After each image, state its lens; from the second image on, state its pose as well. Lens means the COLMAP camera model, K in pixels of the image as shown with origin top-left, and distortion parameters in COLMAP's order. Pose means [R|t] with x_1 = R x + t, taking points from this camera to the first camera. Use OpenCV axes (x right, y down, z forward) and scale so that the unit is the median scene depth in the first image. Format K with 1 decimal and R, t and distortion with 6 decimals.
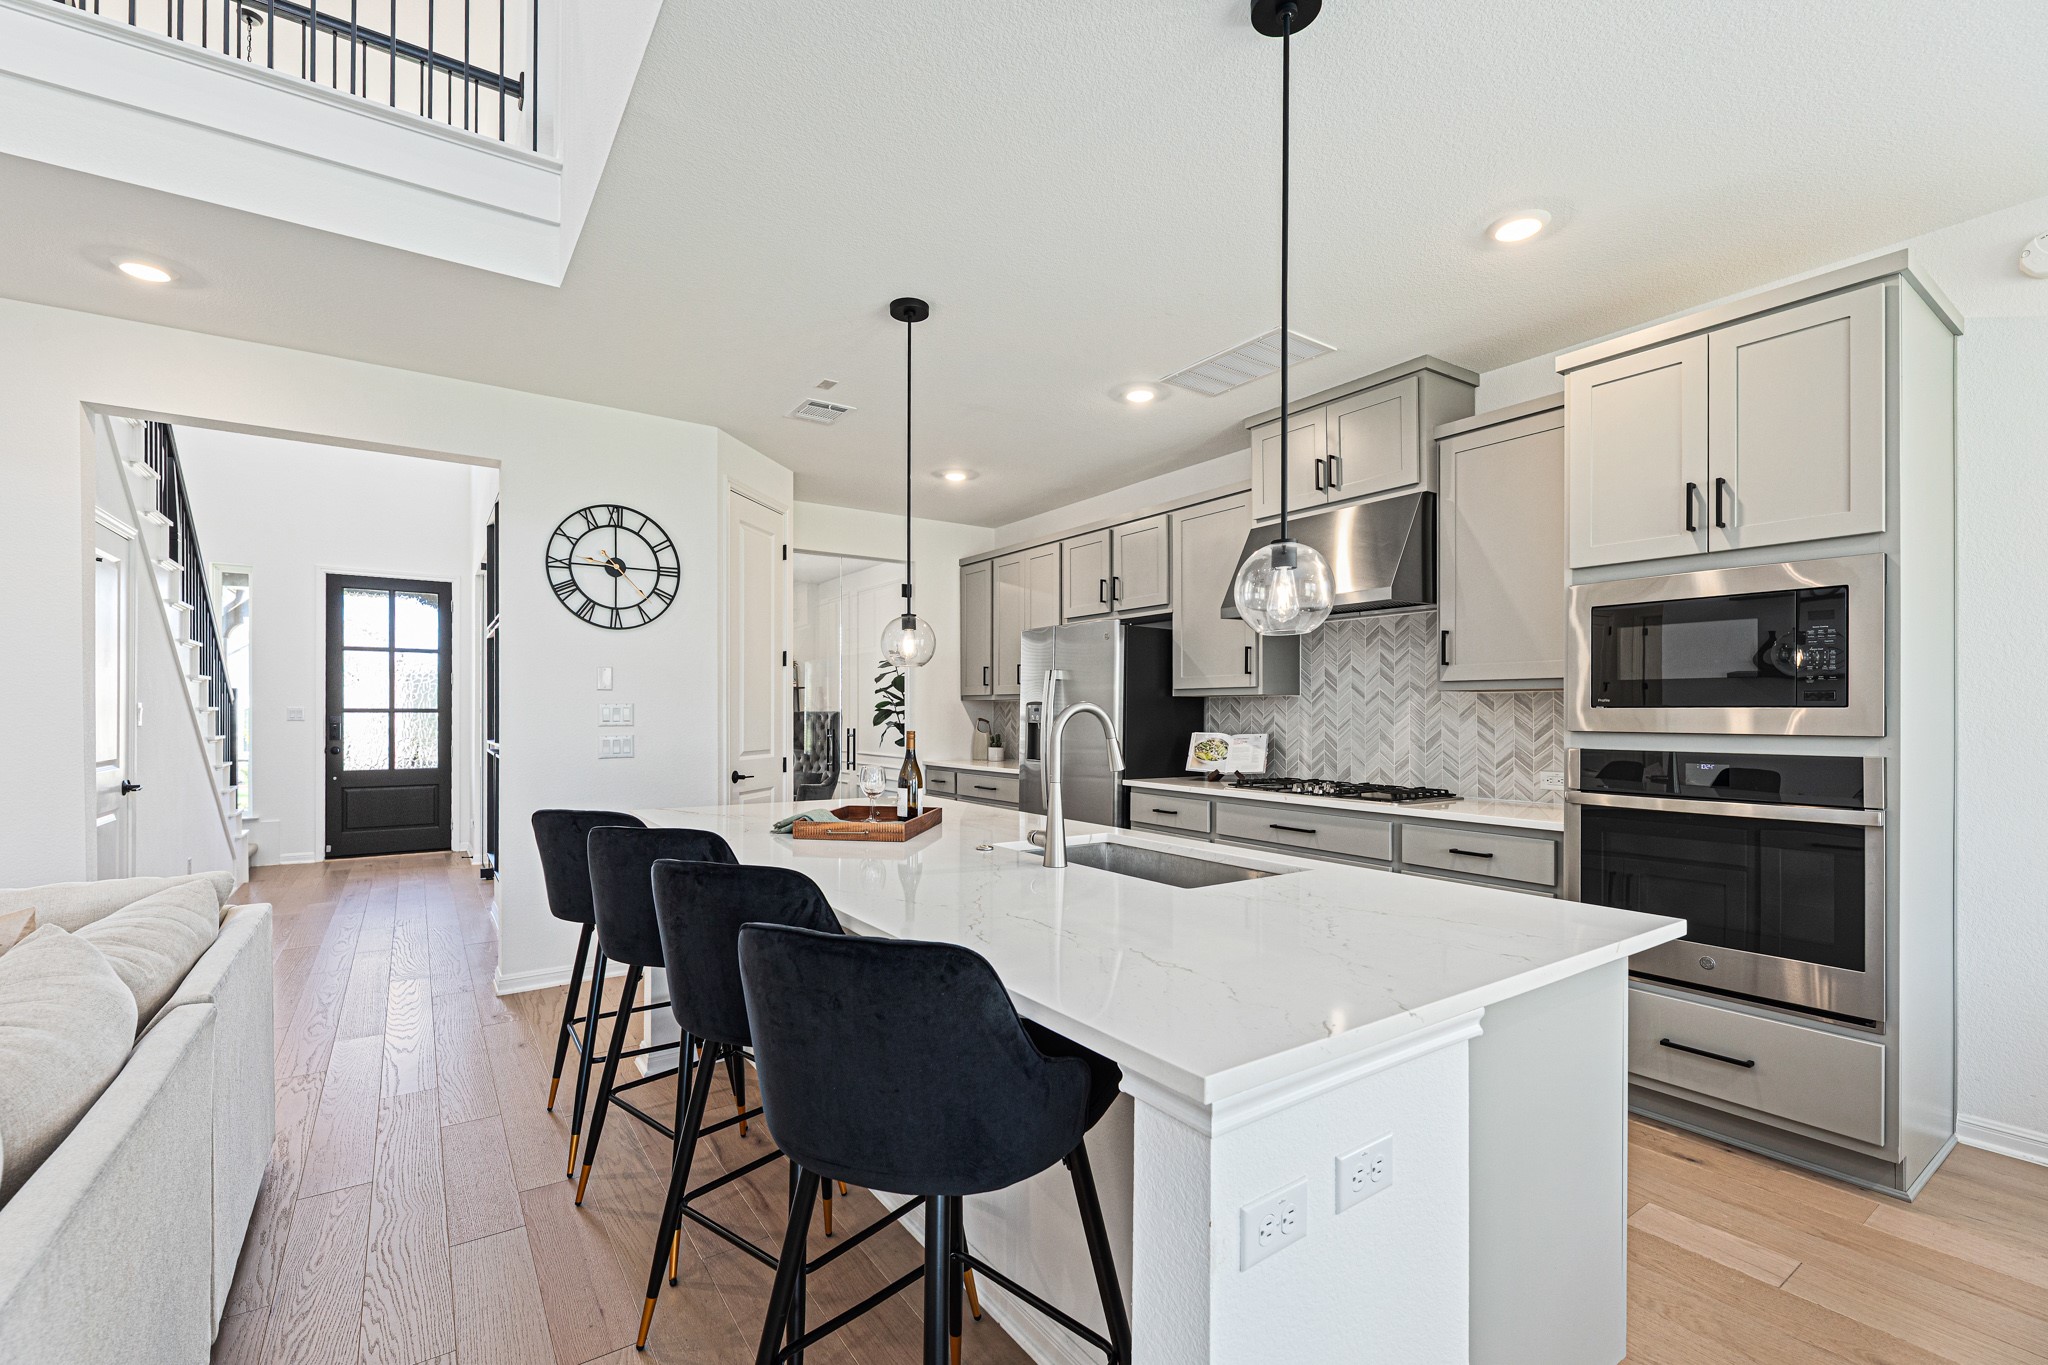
lens RADIAL K [[887.3, 0, 1025.7], [0, 887.3, 714.2], [0, 0, 1]] dist [0.023702, 0.000079]
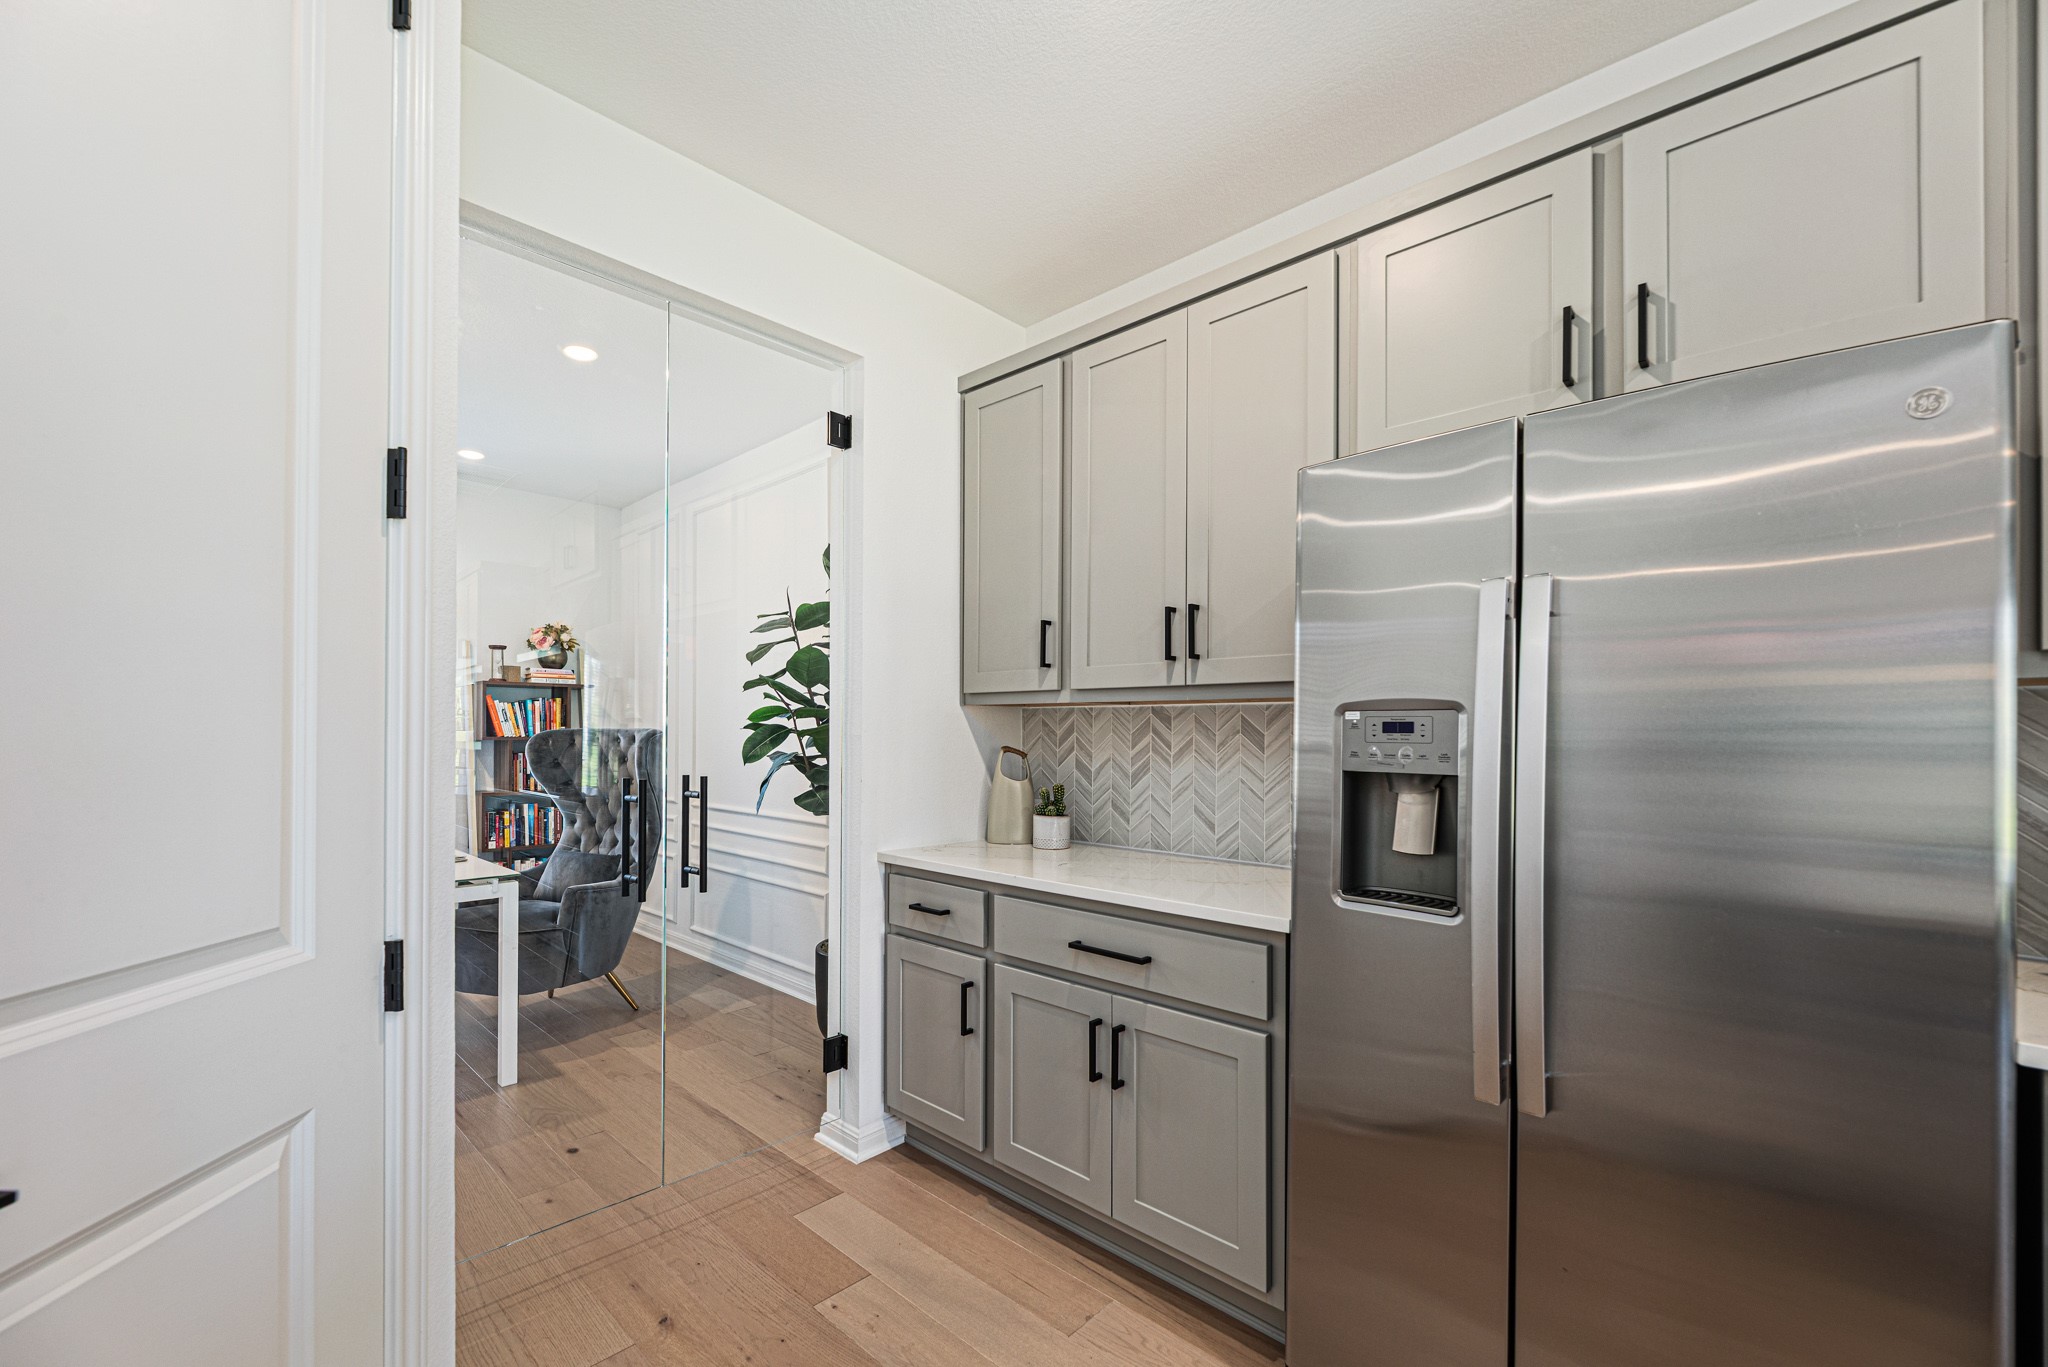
lens RADIAL K [[847.0, 0, 1023.9], [0, 847.0, 725.2], [0, 0, 1]] dist [0.000290, 0.000034]
pose [[0.979625, 0.004479, 0.200785, -0.191861], [-0.002893, 0.999962, -0.008190, -0.003968], [-0.200814, 0.007442, 0.979601, 0.906189]]
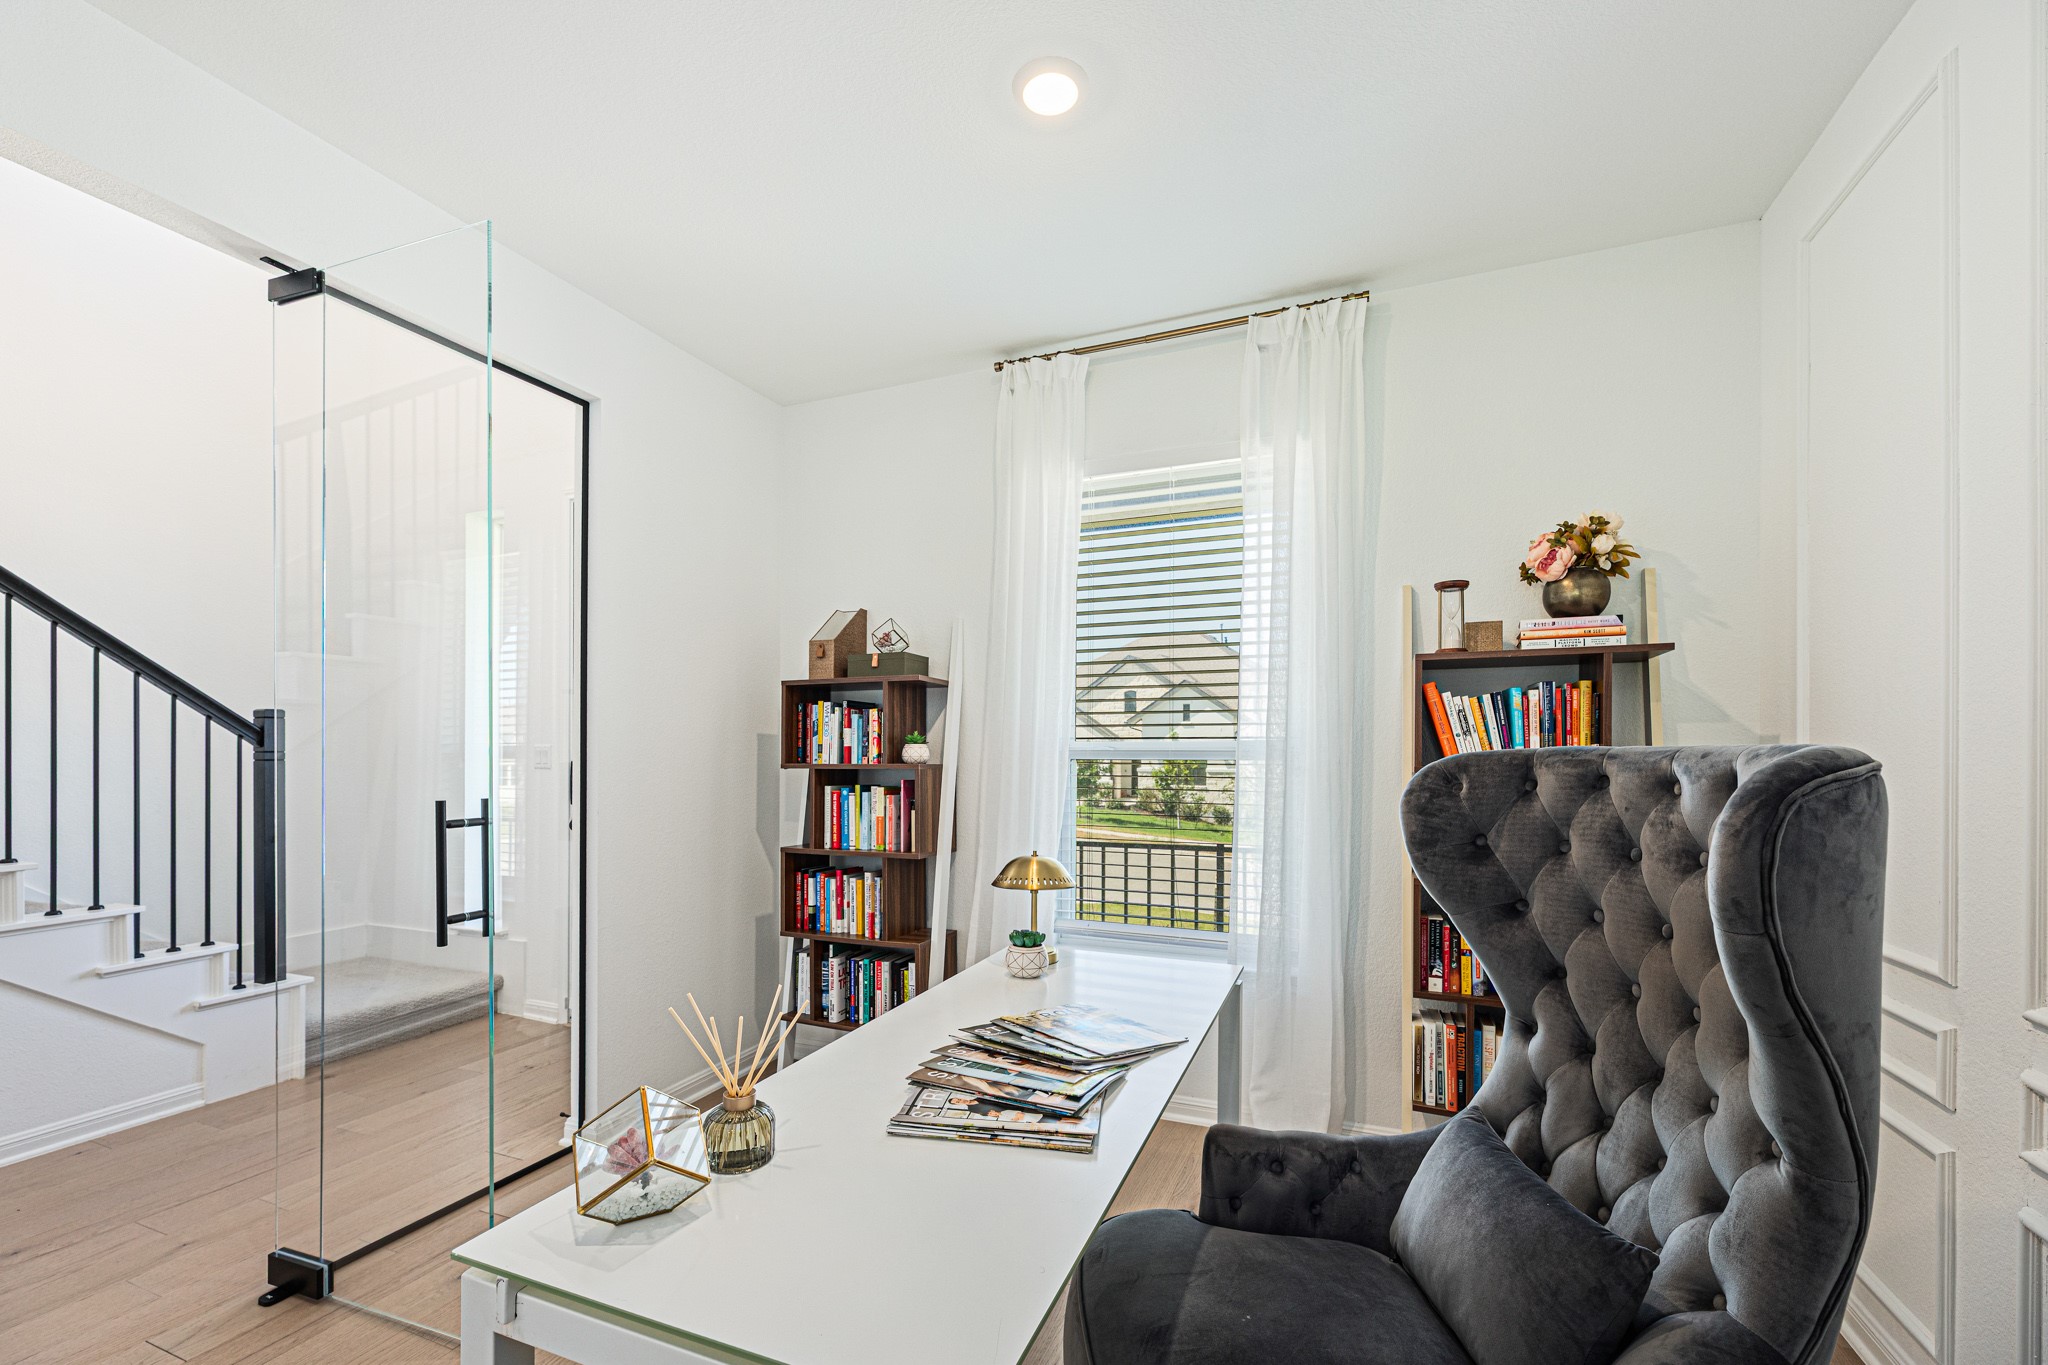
lens RADIAL K [[848.4, 0, 1019.1], [0, 848.4, 756.5], [0, 0, 1]] dist [0.000955, 0.000063]
pose [[0.534868, 0.001195, -0.844935, -0.325444], [0.002652, 0.999992, 0.003093, -0.004246], [0.844931, -0.003895, 0.534860, 1.583914]]
